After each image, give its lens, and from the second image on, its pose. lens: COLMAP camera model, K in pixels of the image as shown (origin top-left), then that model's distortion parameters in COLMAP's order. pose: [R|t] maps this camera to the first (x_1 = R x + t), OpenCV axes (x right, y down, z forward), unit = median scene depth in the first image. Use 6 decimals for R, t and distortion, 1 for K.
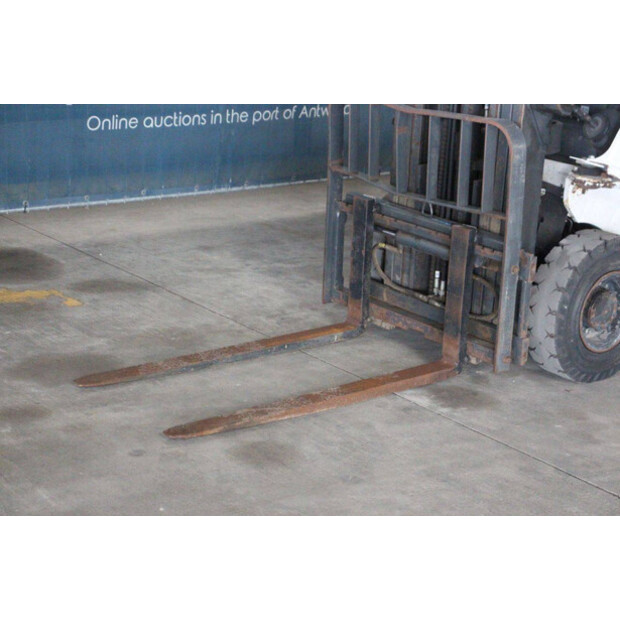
lens RADIAL K [[1404.6, 0, 319.6], [0, 1404.6, 311.2], [0, 0, 1]] dist [0.381124, 0.000000]
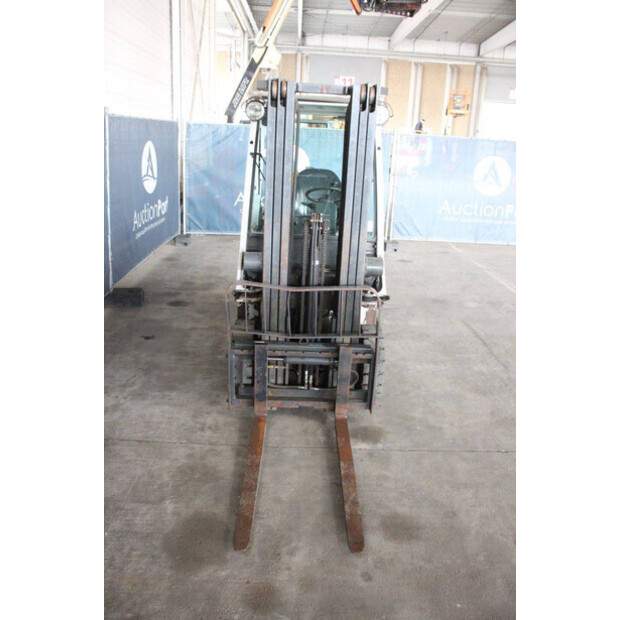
lens RADIAL K [[539.5, 0, 307.3], [0, 539.5, 318.4], [0, 0, 1]] dist [-0.141500, 0.122766]
pose [[0.623569, -0.284613, 0.728119, -0.394662], [0.221640, 0.957521, 0.184469, -0.218605], [-0.749692, 0.046351, 0.660162, 0.550666]]
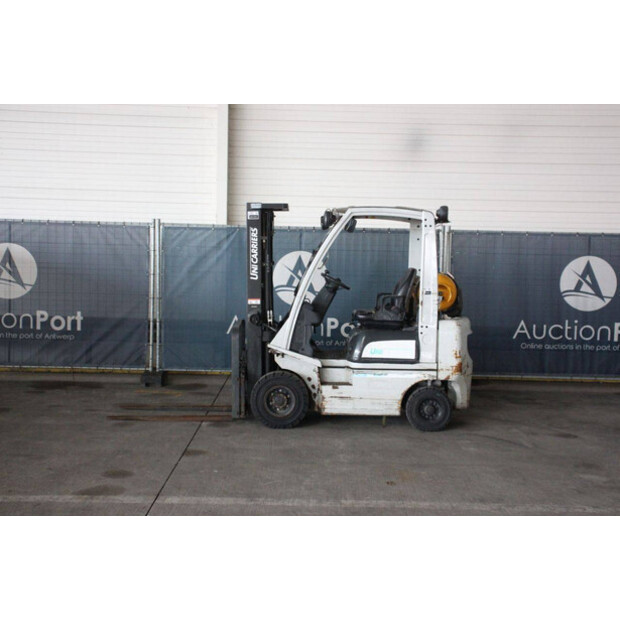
lens RADIAL K [[866.7, 0, 317.4], [0, 866.7, 303.6], [0, 0, 1]] dist [0.067205, 0.000000]
pose [[0.782290, -0.004512, -0.622898, 1.225864], [-0.156031, 0.966676, -0.202959, 0.137064], [0.603056, 0.255964, 0.755517, -0.211361]]
